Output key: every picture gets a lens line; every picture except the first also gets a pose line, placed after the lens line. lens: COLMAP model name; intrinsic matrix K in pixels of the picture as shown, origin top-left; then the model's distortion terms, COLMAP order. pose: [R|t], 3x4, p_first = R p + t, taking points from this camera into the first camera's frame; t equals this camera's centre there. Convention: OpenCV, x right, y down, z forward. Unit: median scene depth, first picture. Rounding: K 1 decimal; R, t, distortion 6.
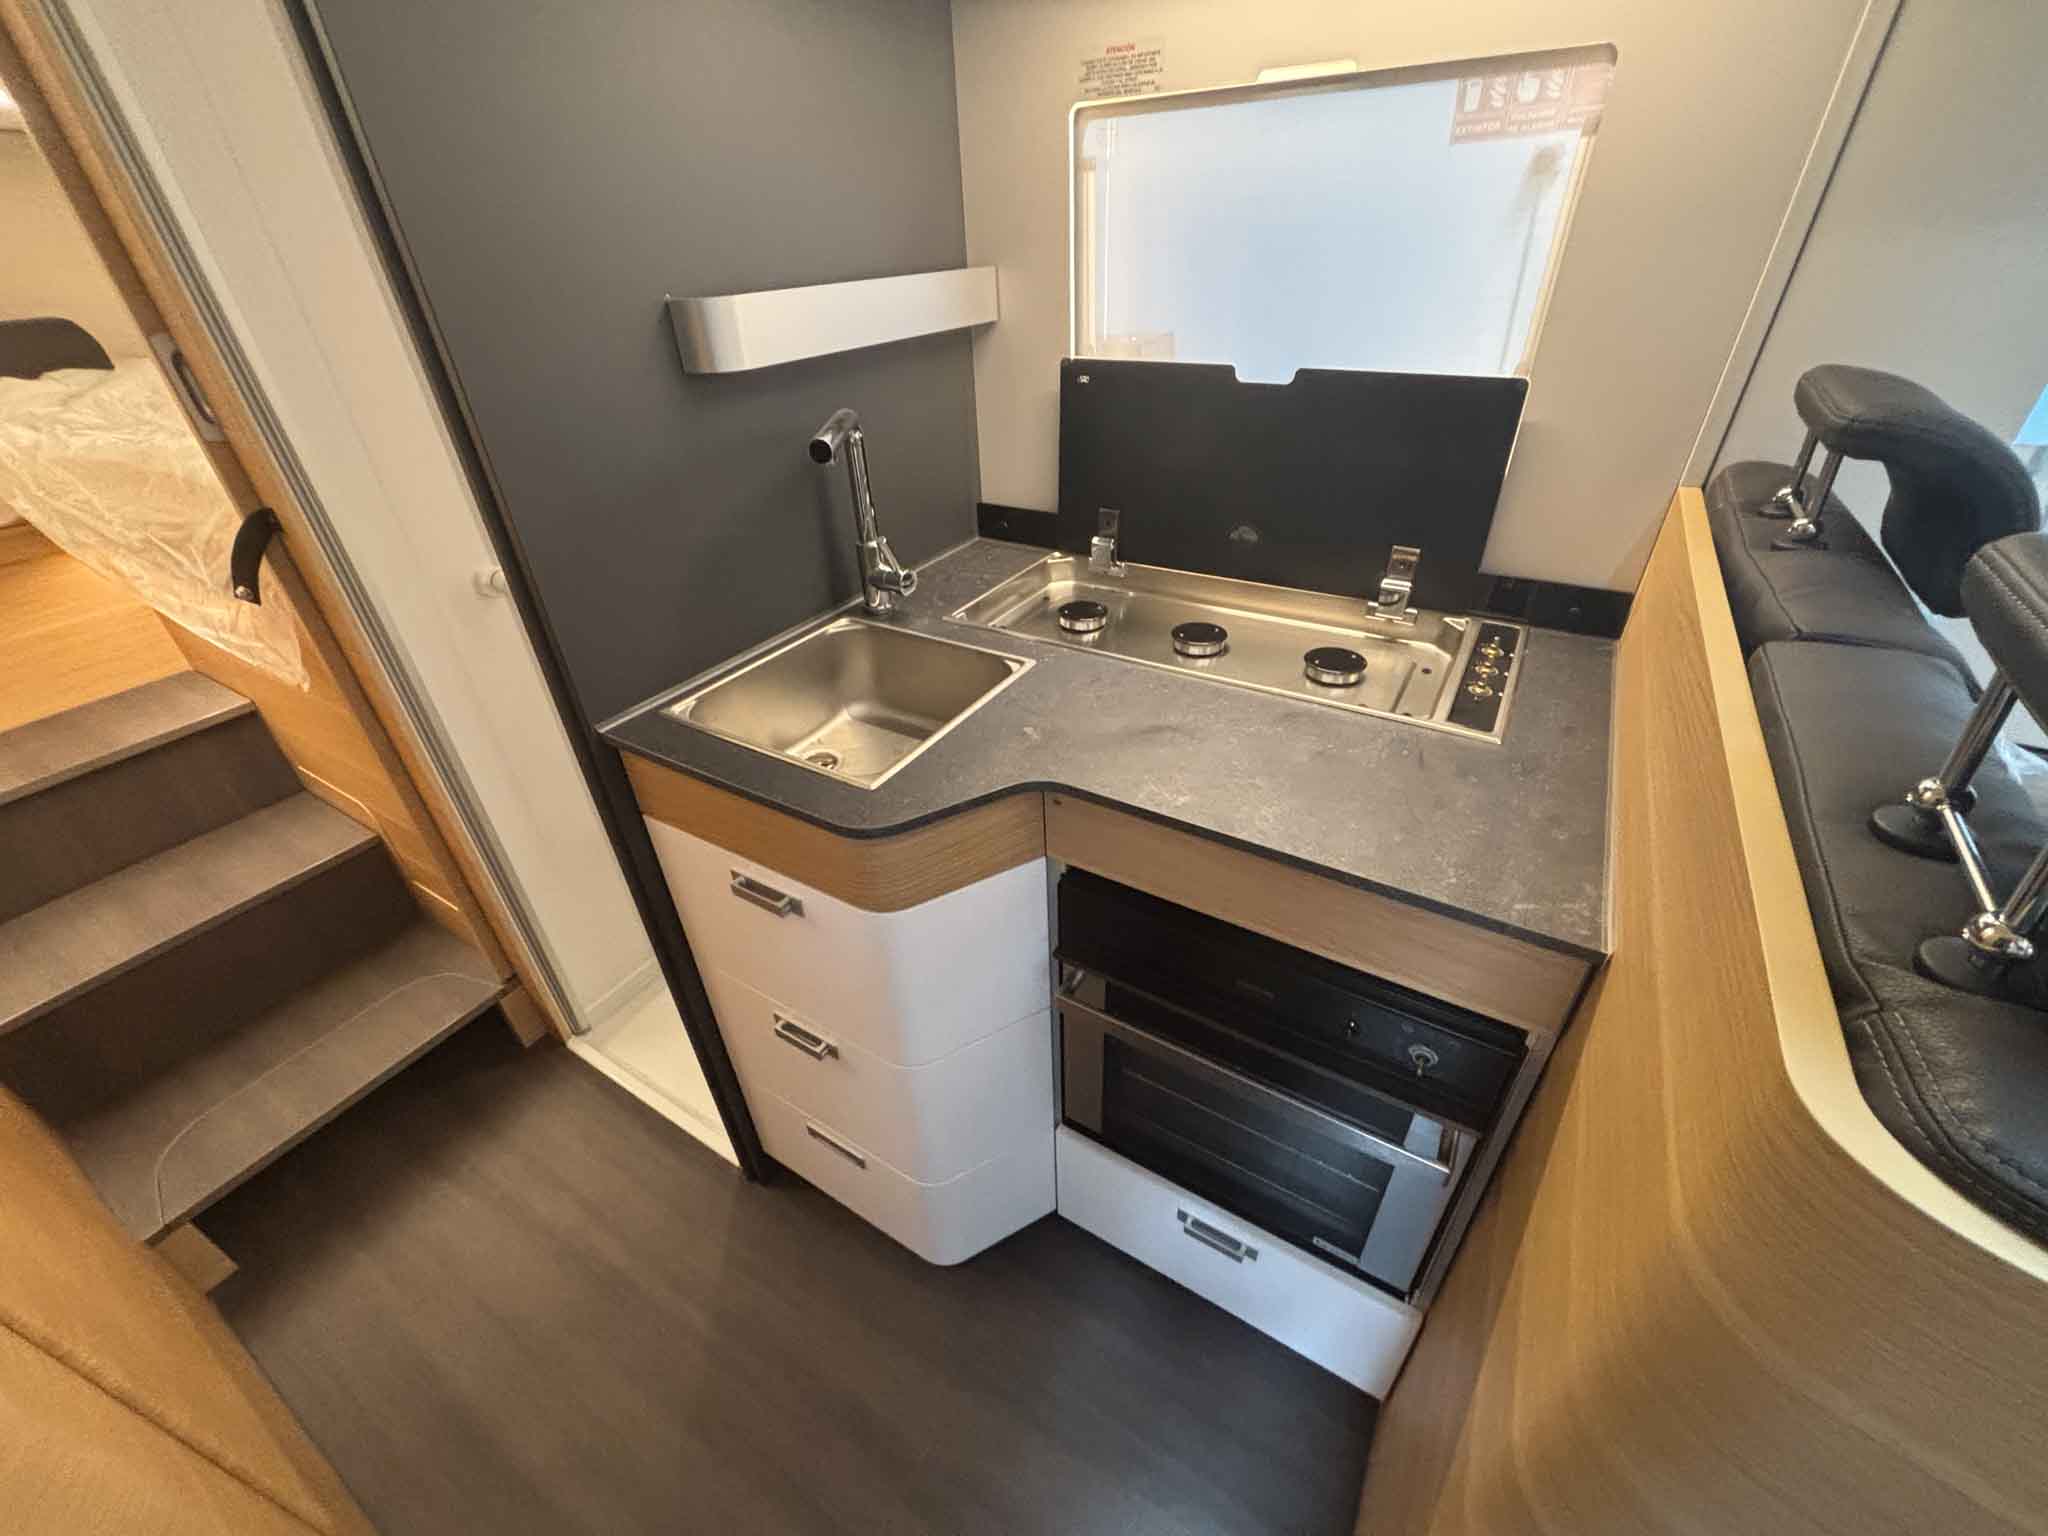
lens RADIAL K [[827.0, 0, 1022.6], [0, 827.0, 757.6], [0, 0, 1]] dist [0.000972, 0.000345]
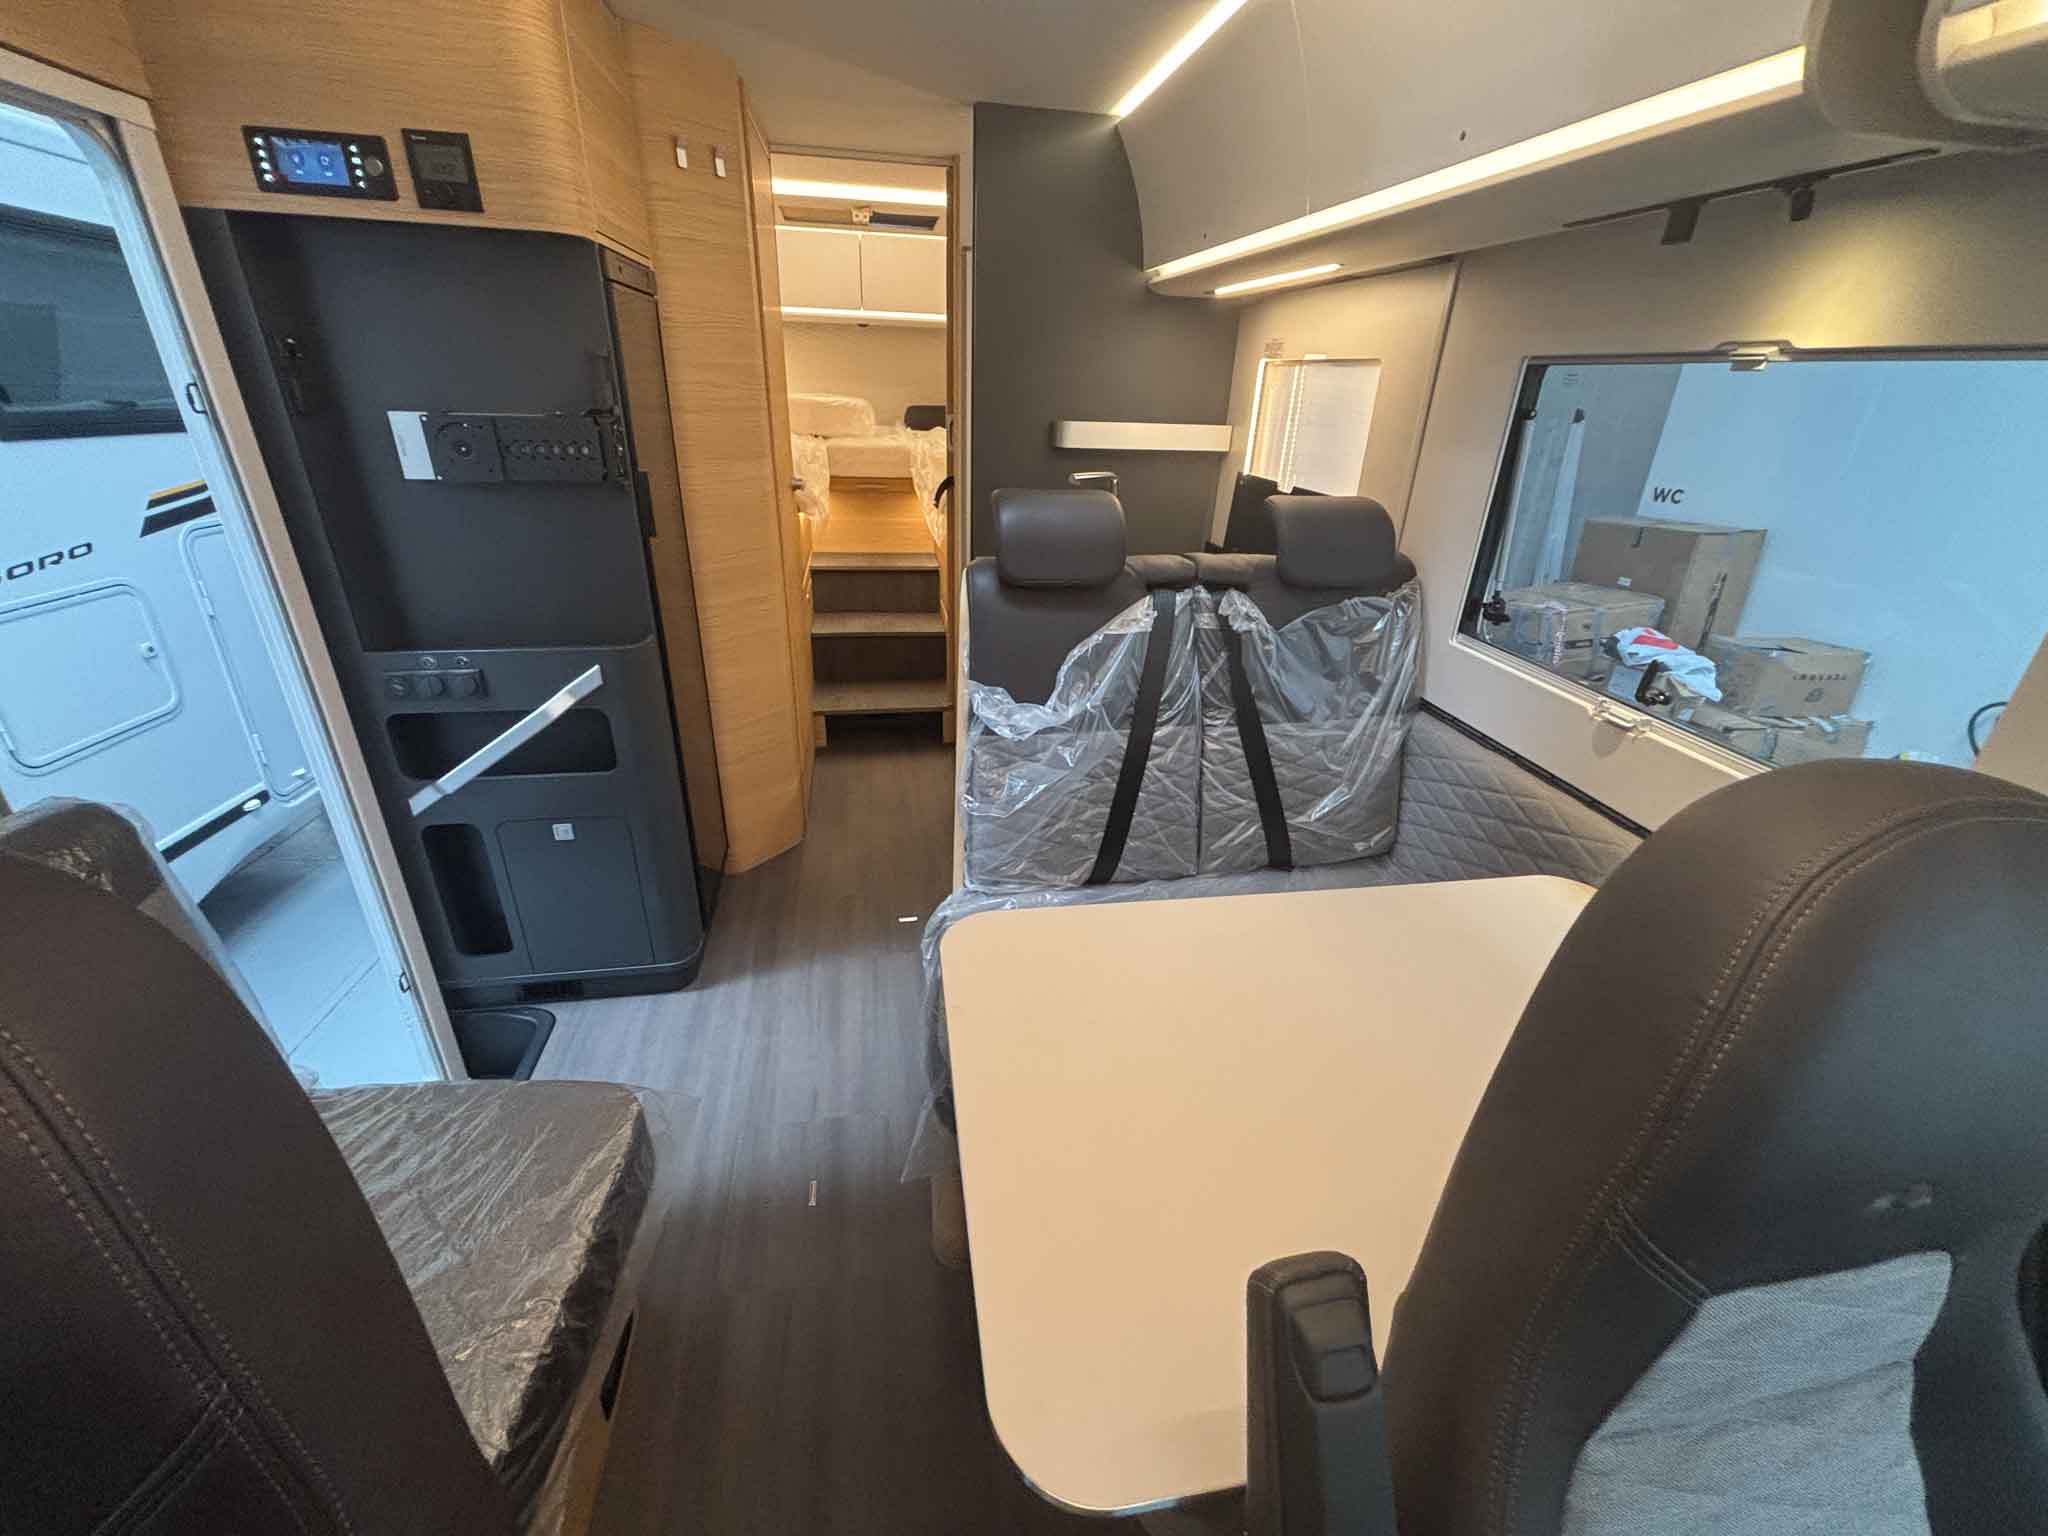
lens RADIAL K [[827.0, 0, 1022.6], [0, 827.0, 757.6], [0, 0, 1]] dist [0.000972, 0.000345]
pose [[0.667459, 0.368313, -0.647182, 1.240496], [-0.454120, 0.890120, 0.038221, 0.293992], [0.590147, 0.268387, 0.761377, -0.643284]]
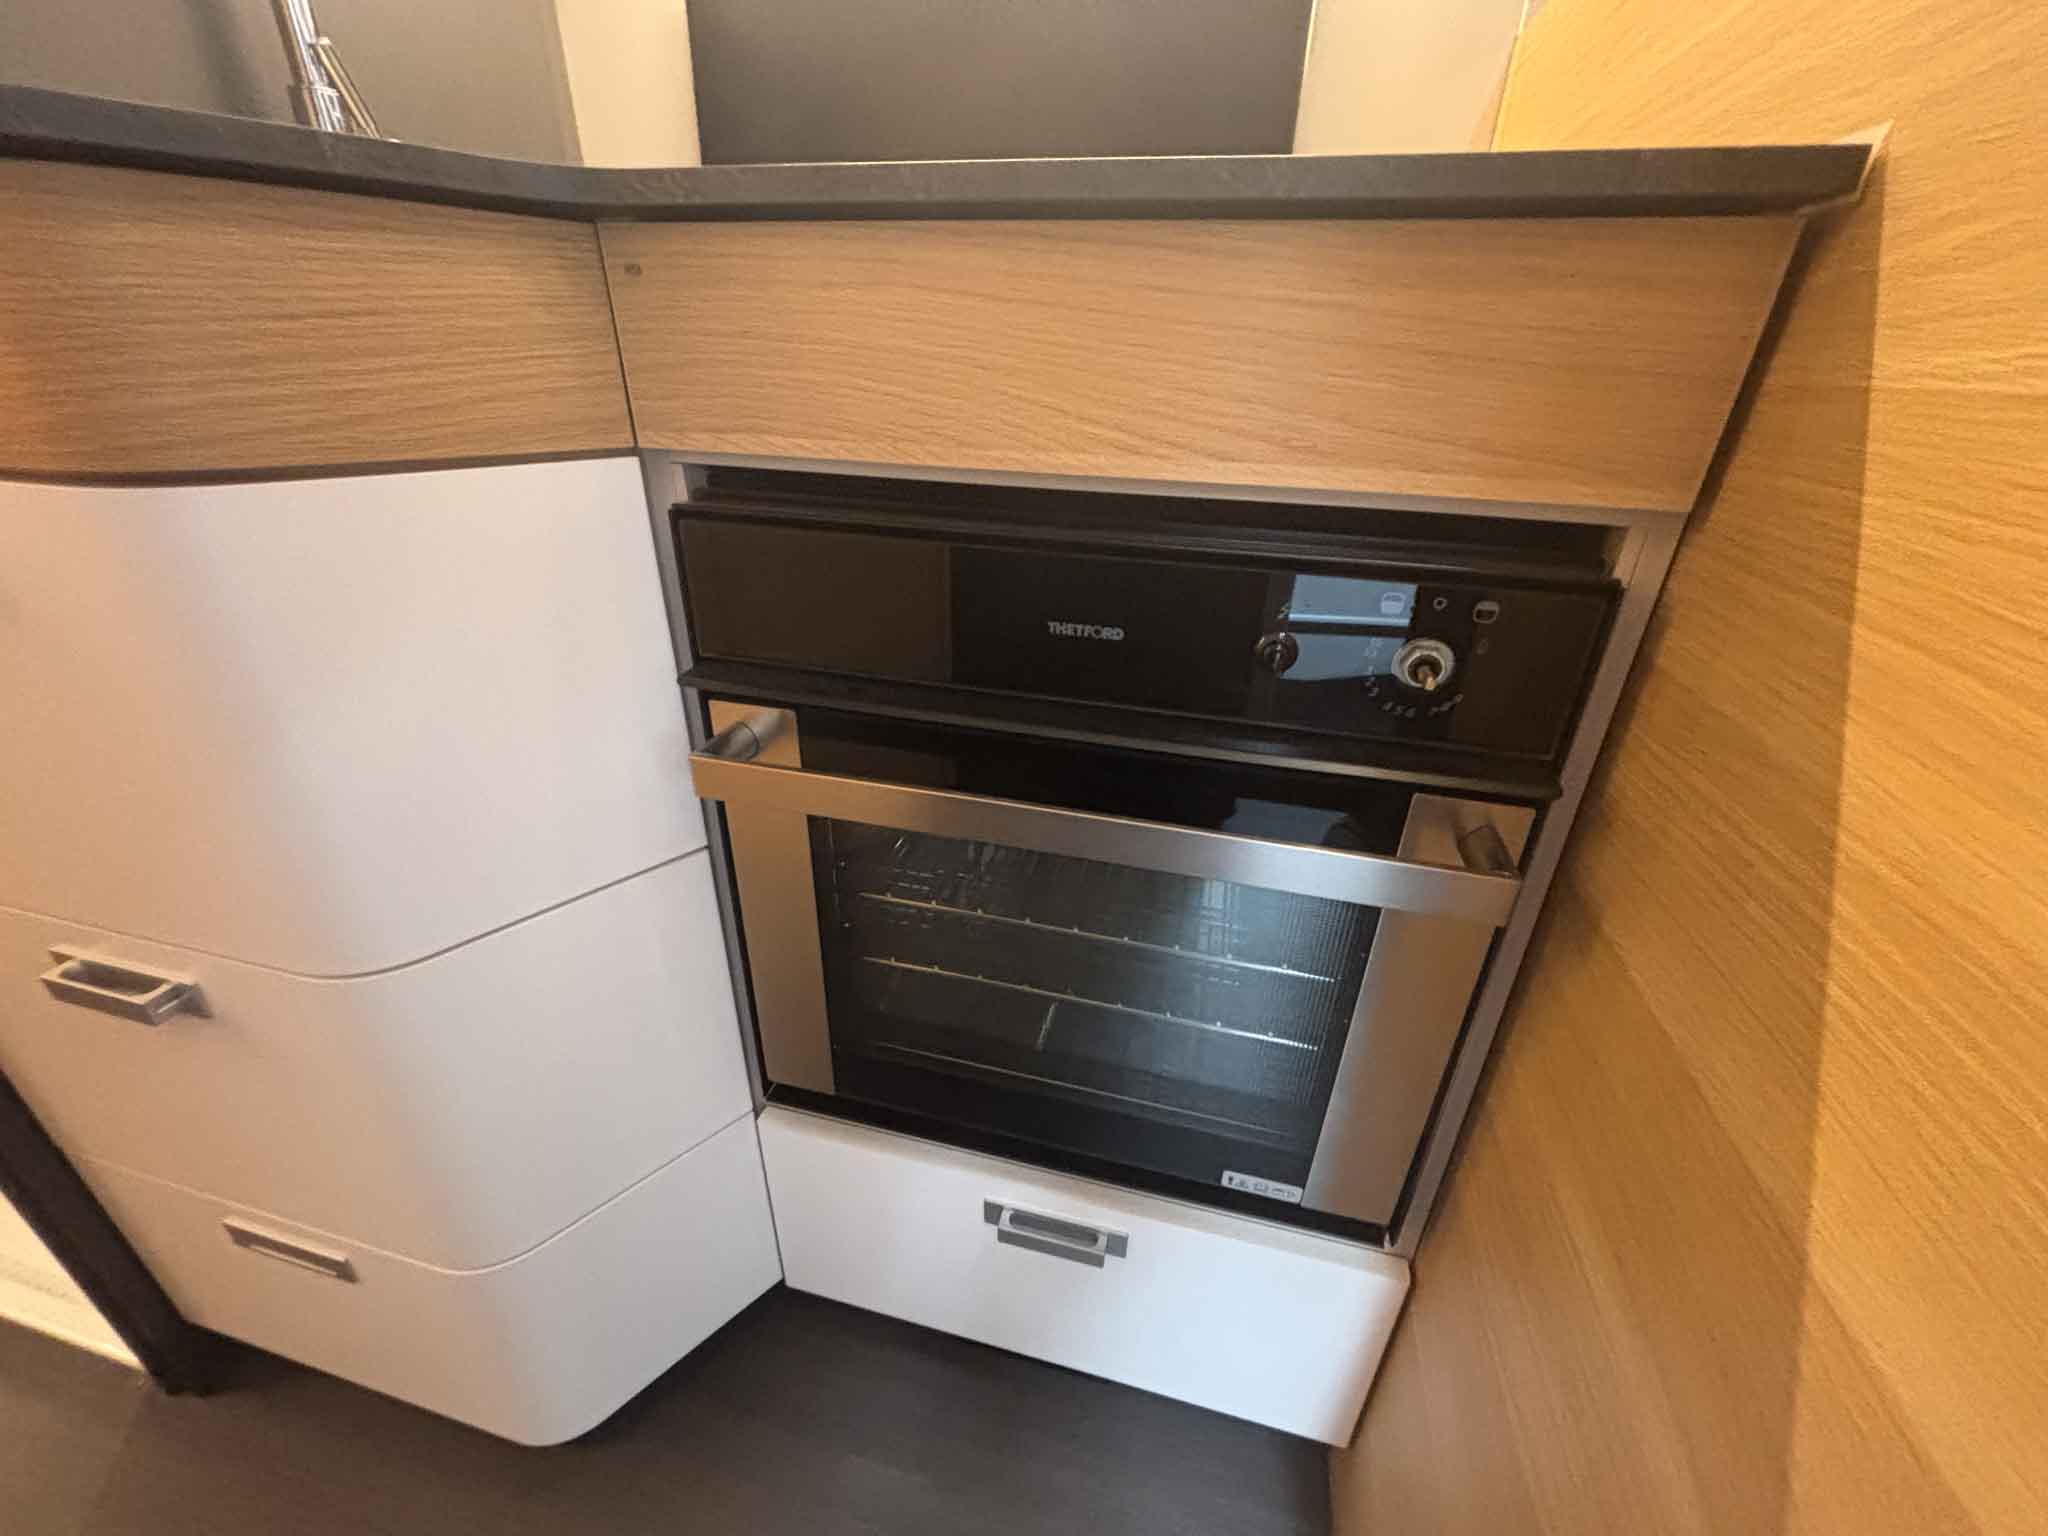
lens RADIAL K [[827.0, 0, 1022.6], [0, 827.0, 757.6], [0, 0, 1]] dist [0.000972, 0.000345]
pose [[0.954734, -0.077333, 0.287232, 0.066482], [0.109599, 0.989134, -0.097989, 0.272911], [-0.276534, 0.125034, 0.952836, 0.374215]]
